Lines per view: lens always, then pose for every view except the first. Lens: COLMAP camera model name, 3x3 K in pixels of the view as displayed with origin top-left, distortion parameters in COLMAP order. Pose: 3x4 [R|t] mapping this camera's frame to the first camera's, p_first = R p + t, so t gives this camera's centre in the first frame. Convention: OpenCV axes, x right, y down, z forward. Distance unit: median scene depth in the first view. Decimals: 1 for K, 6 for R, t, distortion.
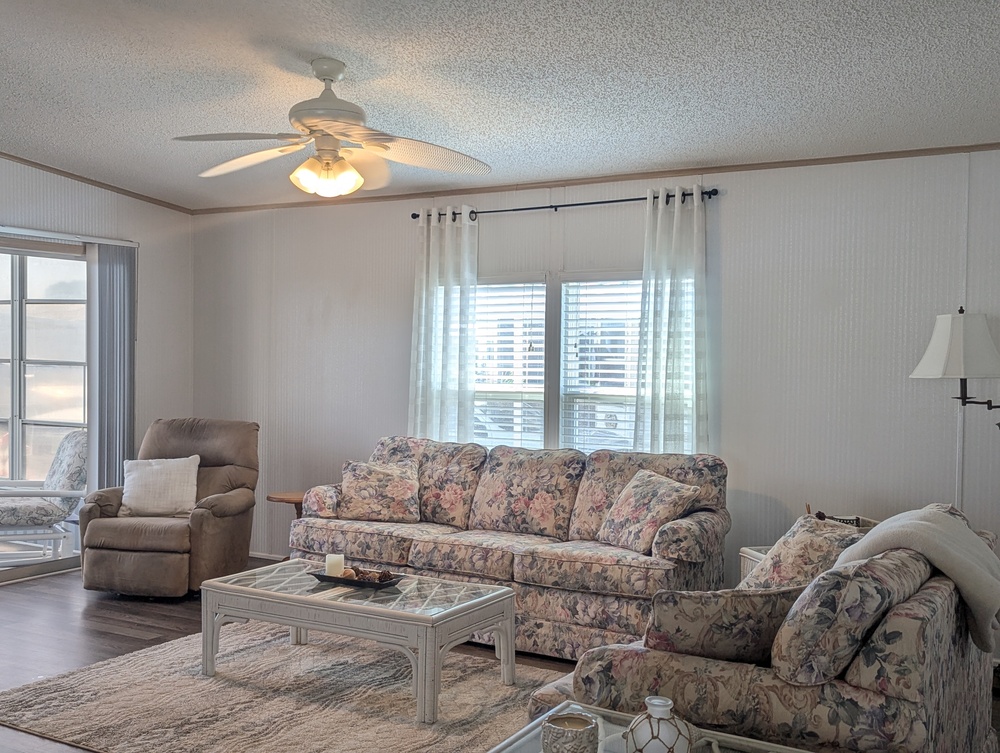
lens RADIAL K [[1039.4, 0, 500.0], [0, 1039.4, 376.5], [0, 0, 1]] dist [0.127700, 0.005569]
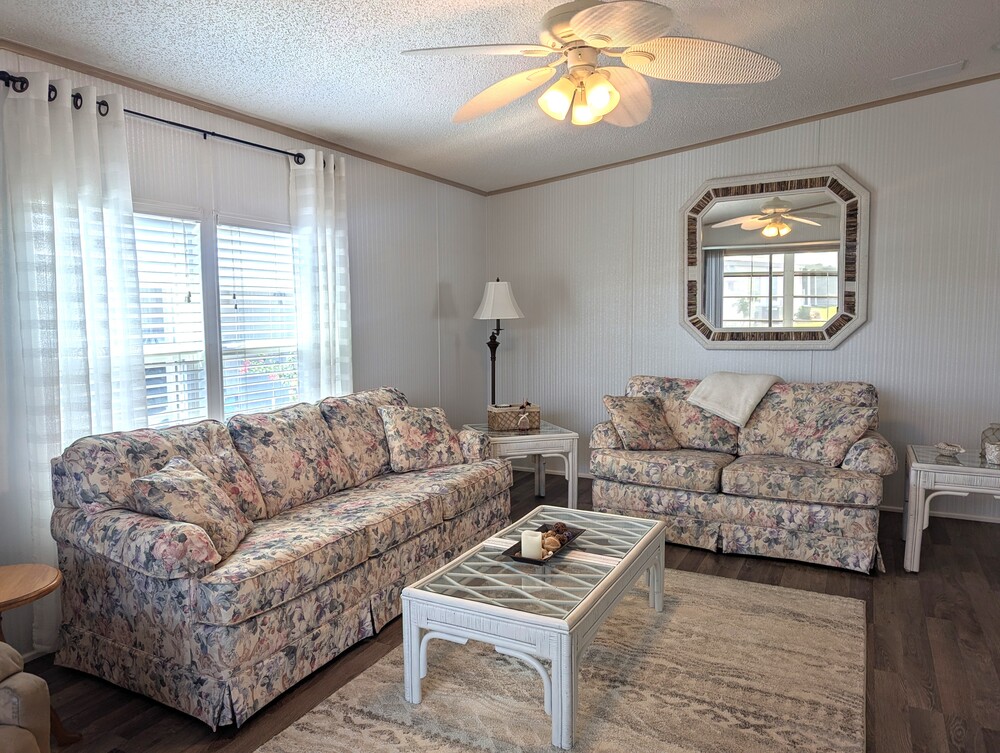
lens RADIAL K [[683.3, 0, 500.0], [0, 683.3, 376.5], [0, 0, 1]] dist [-0.006127, -0.001612]
pose [[-0.034658, -0.097483, 0.994634, -0.577861], [0.042618, 0.994182, 0.098923, -0.009963], [-0.998490, 0.045817, -0.030302, 0.853011]]
